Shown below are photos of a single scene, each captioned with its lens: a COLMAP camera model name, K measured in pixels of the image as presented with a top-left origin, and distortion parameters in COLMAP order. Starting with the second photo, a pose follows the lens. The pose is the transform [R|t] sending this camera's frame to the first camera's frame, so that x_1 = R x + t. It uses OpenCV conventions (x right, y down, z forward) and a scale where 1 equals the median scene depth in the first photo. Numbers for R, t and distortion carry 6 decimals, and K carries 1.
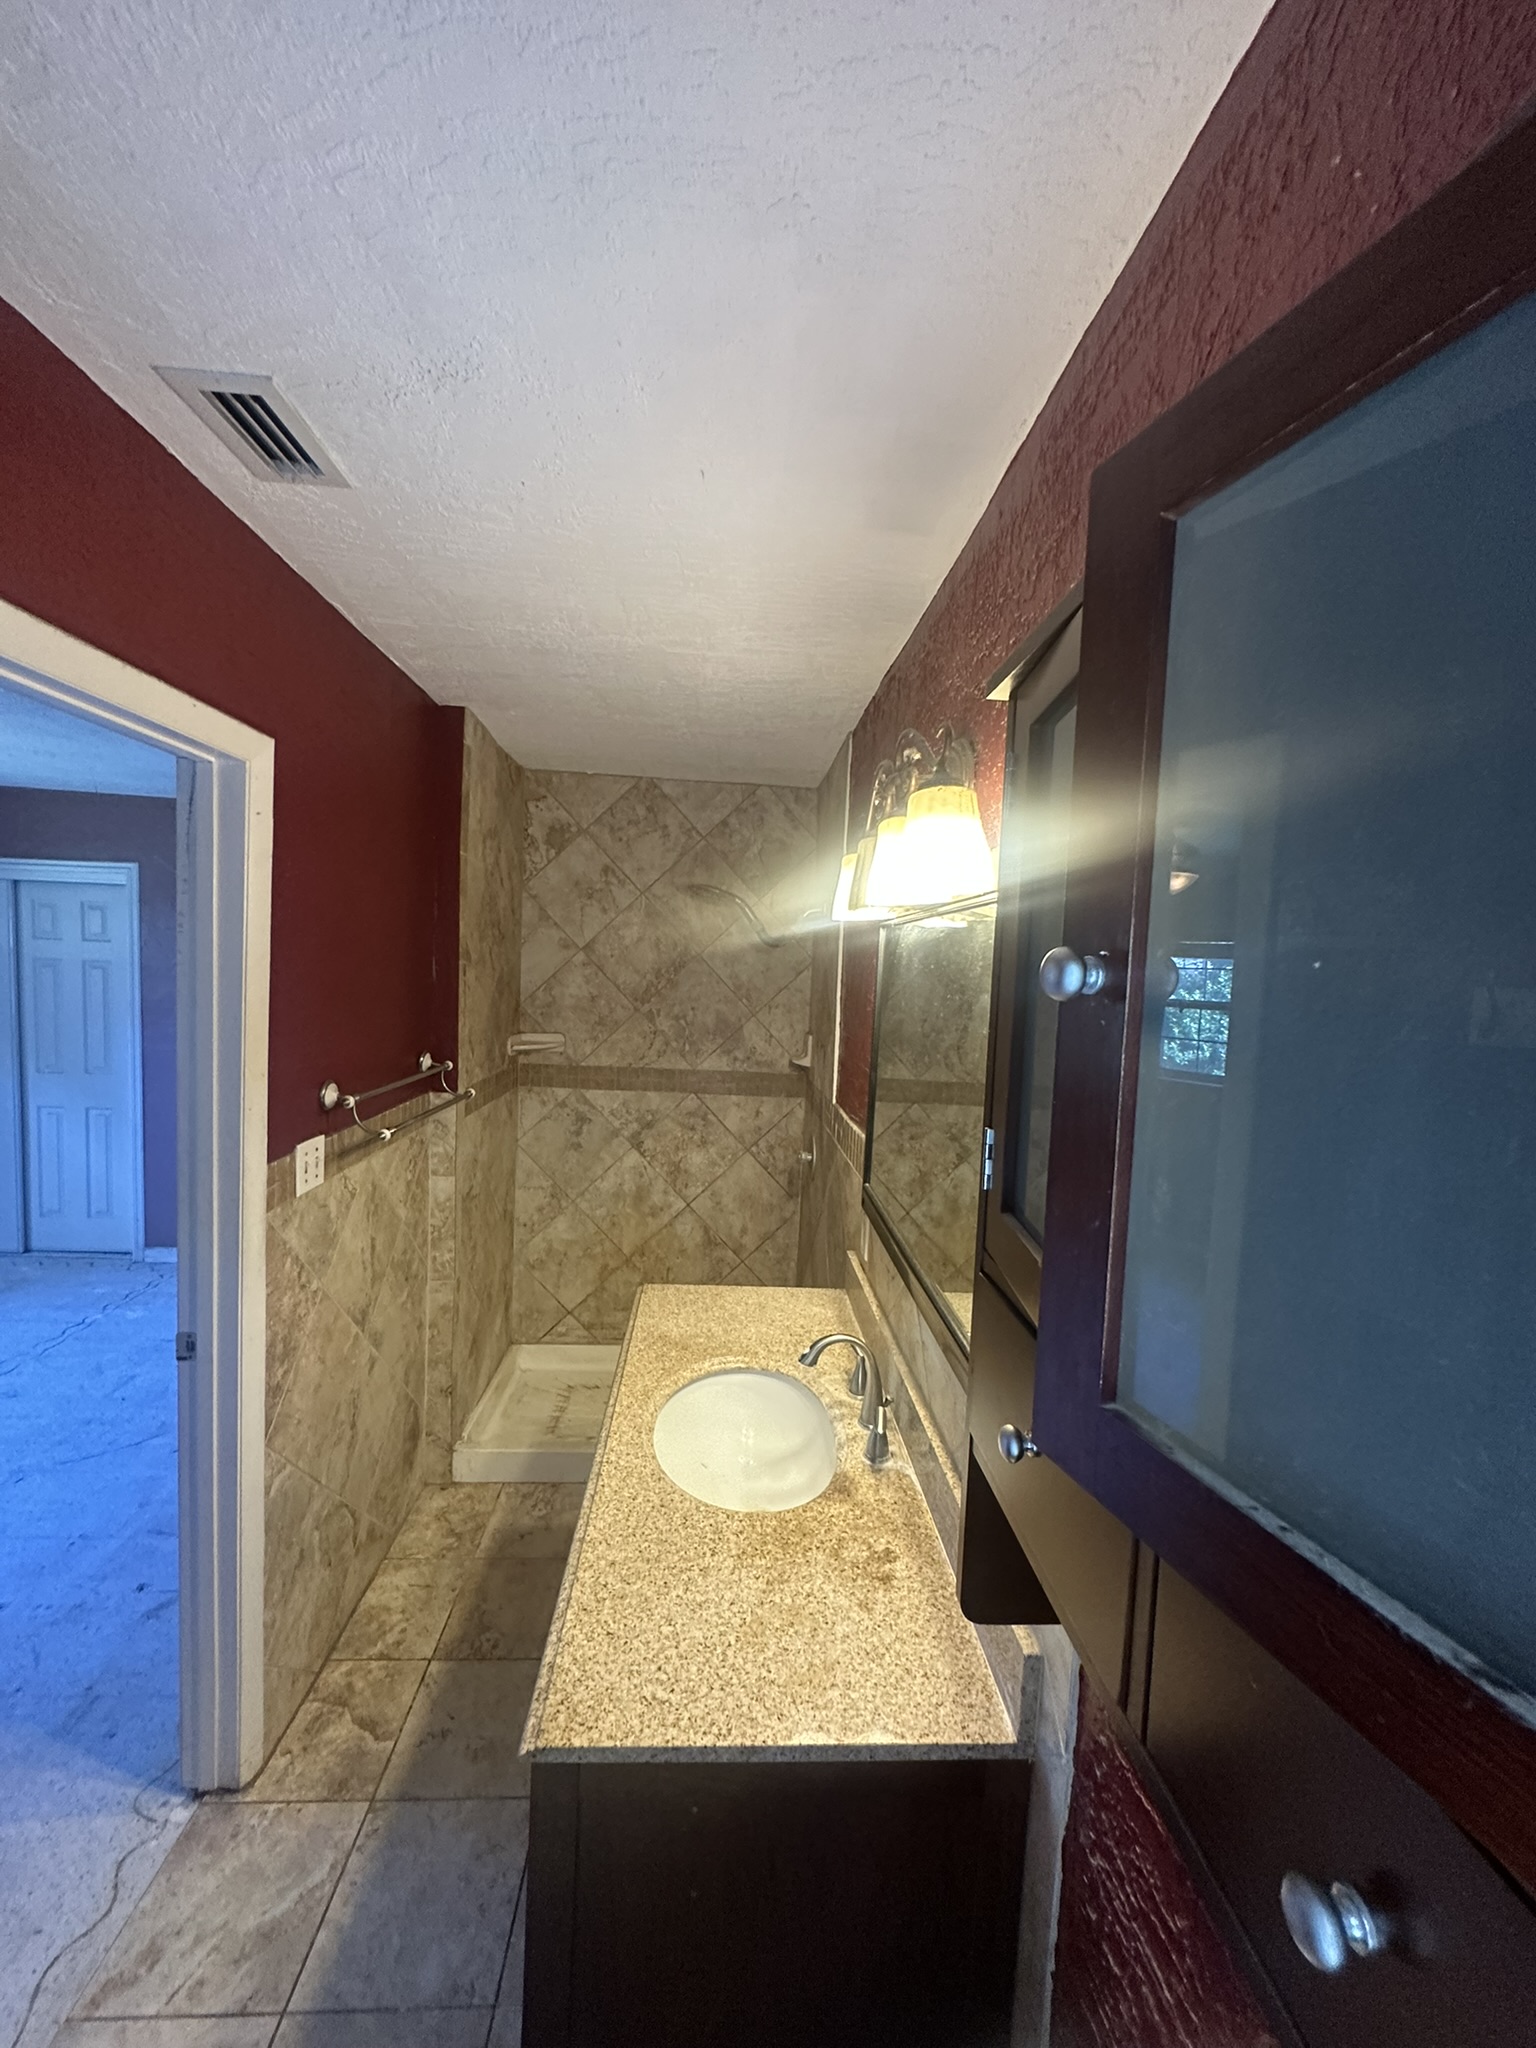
lens RADIAL K [[814.7, 0, 767.8], [0, 814.7, 1024.3], [0, 0, 1]] dist [-0.002720, 0.001121]
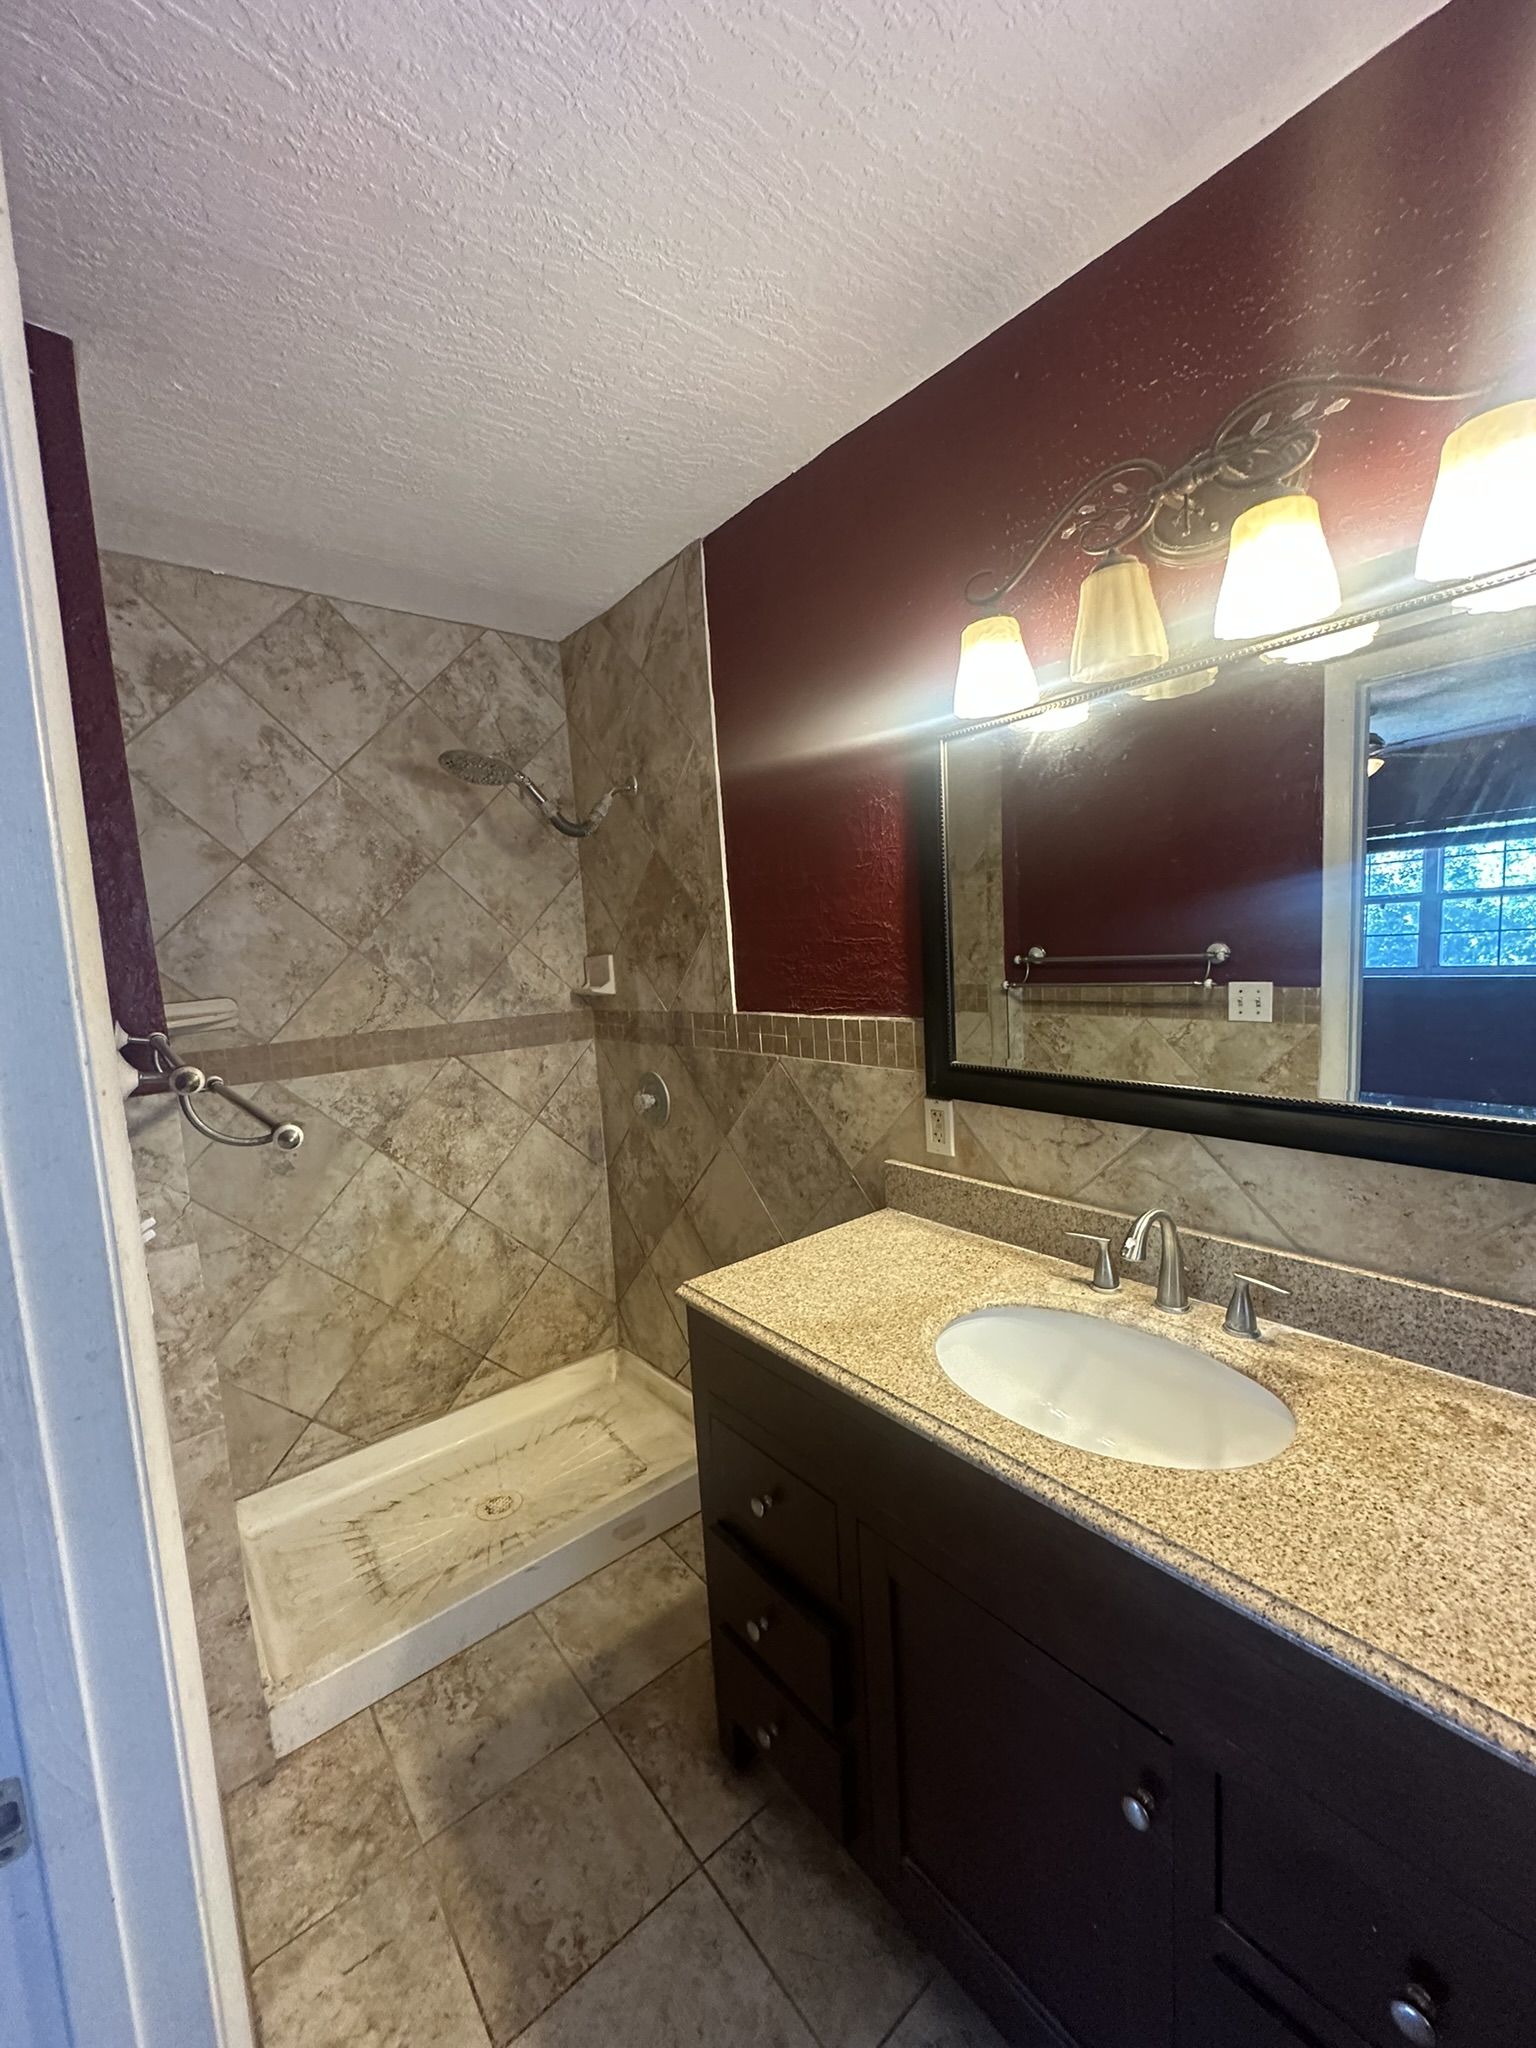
lens RADIAL K [[814.7, 0, 768.6], [0, 814.7, 1023.5], [0, 0, 1]] dist [-0.002720, 0.001121]
pose [[0.804540, -0.154602, 0.573423, -0.410627], [0.137425, 0.987781, 0.073503, 0.060730], [-0.577780, 0.019667, 0.815955, 0.367983]]
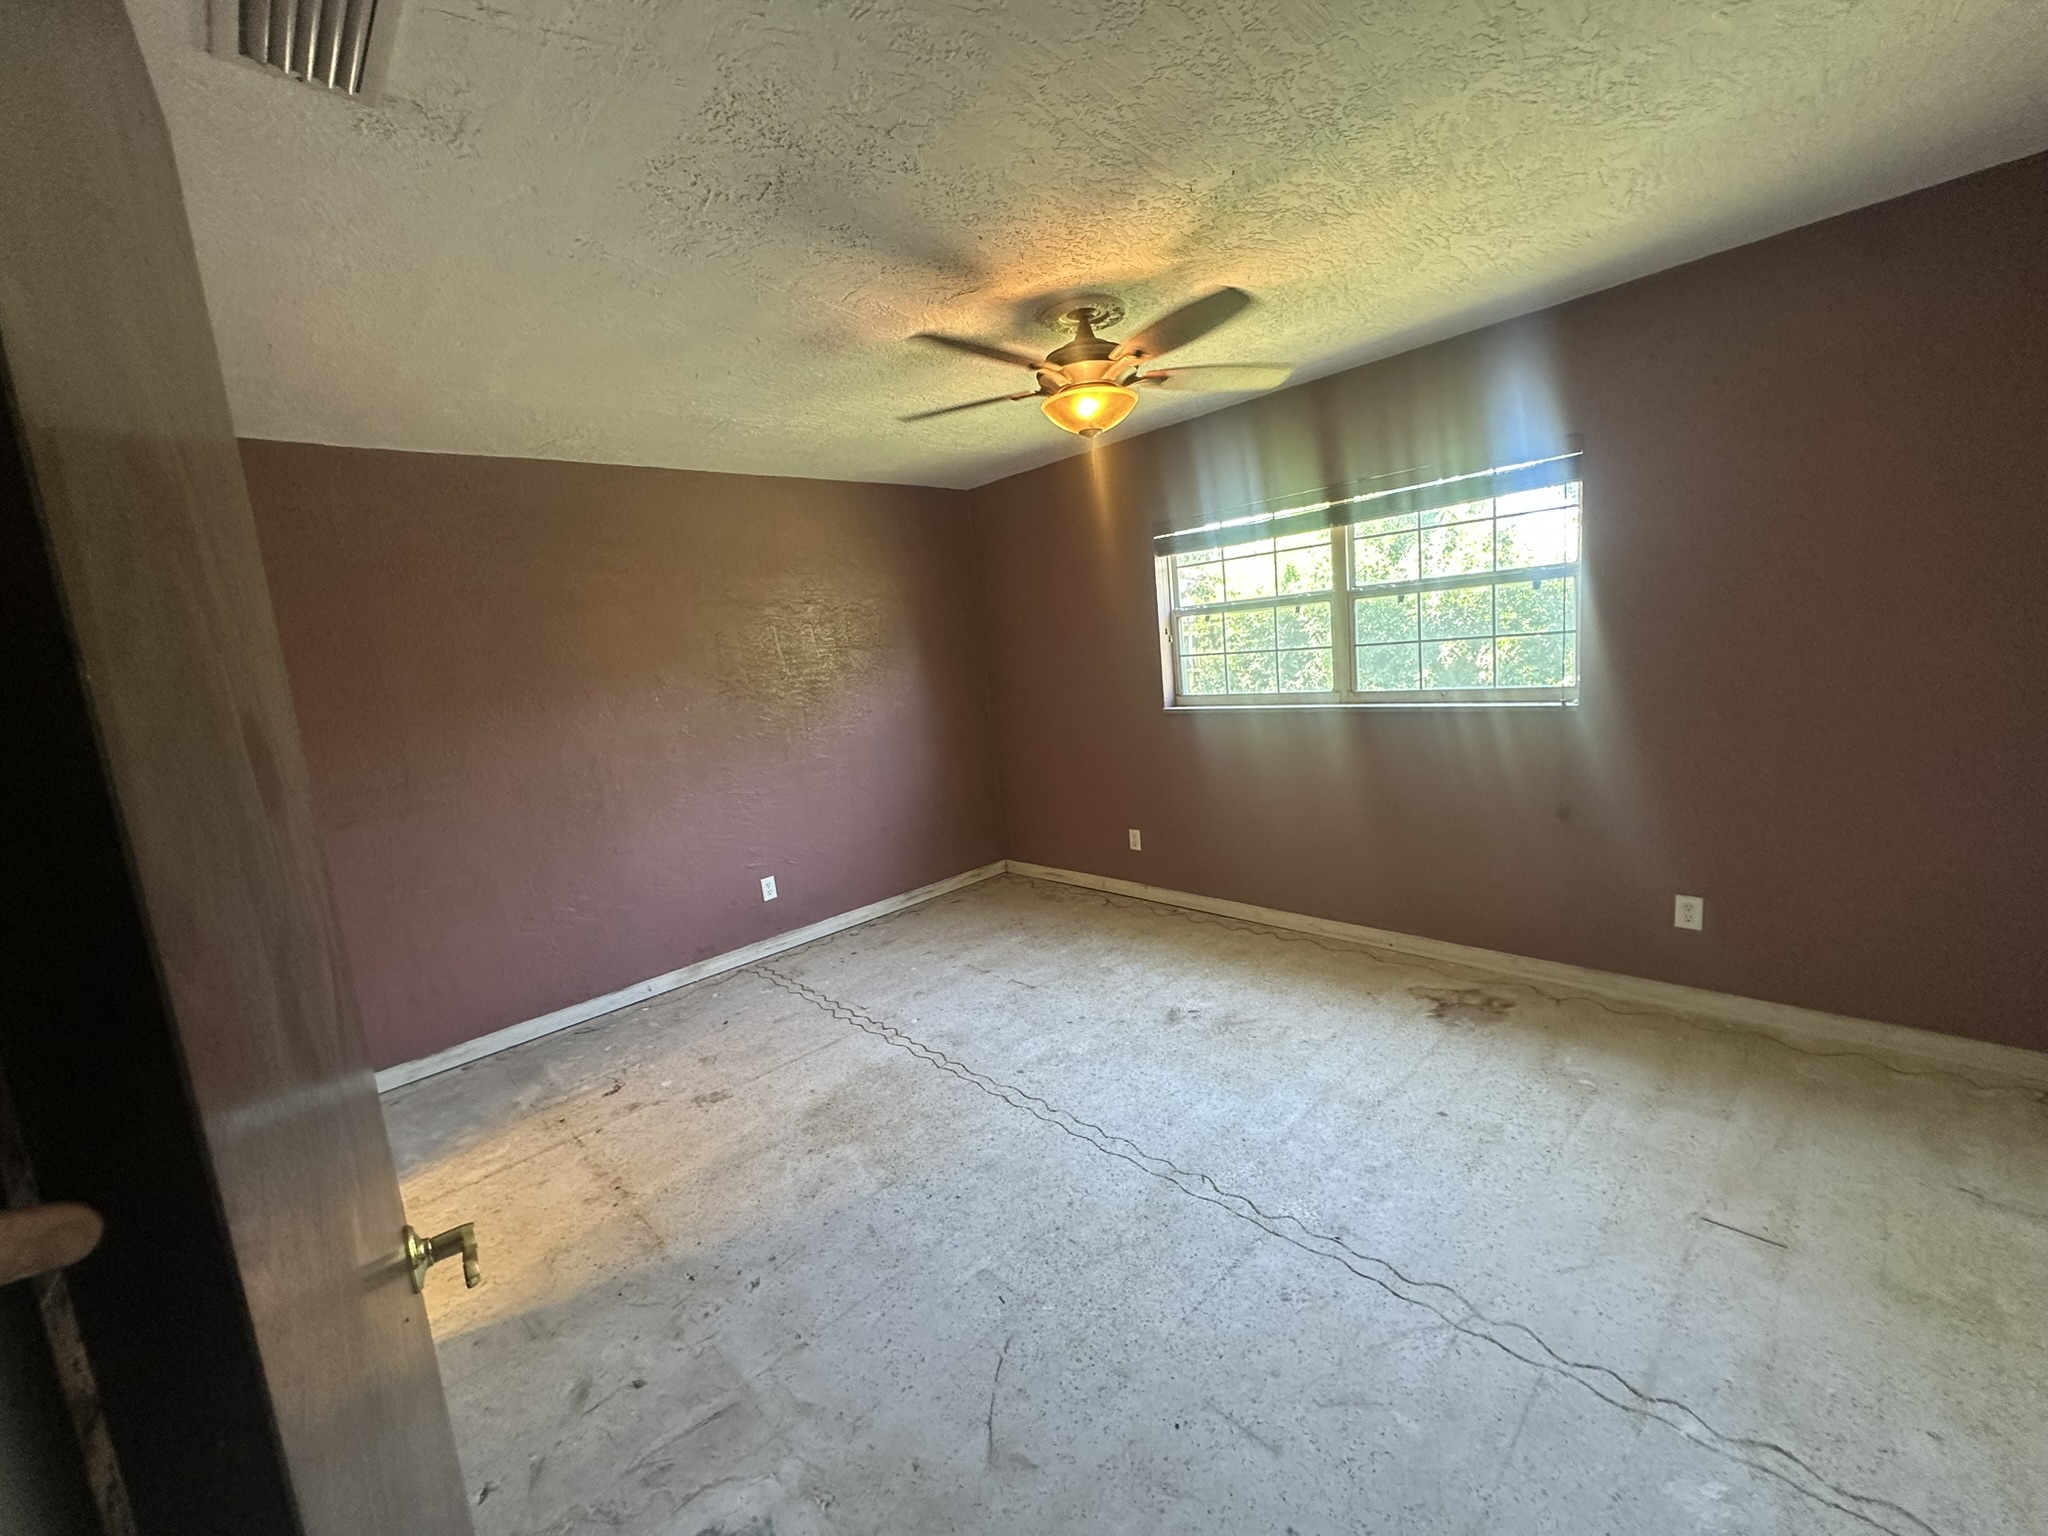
lens RADIAL K [[814.7, 0, 1031.9], [0, 814.7, 759.3], [0, 0, 1]] dist [-0.002720, 0.001121]
pose [[-0.757129, 0.123391, -0.641506, -0.597569], [0.014778, 0.984983, 0.172016, -0.053243], [0.653098, 0.120758, -0.747583, 1.692619]]
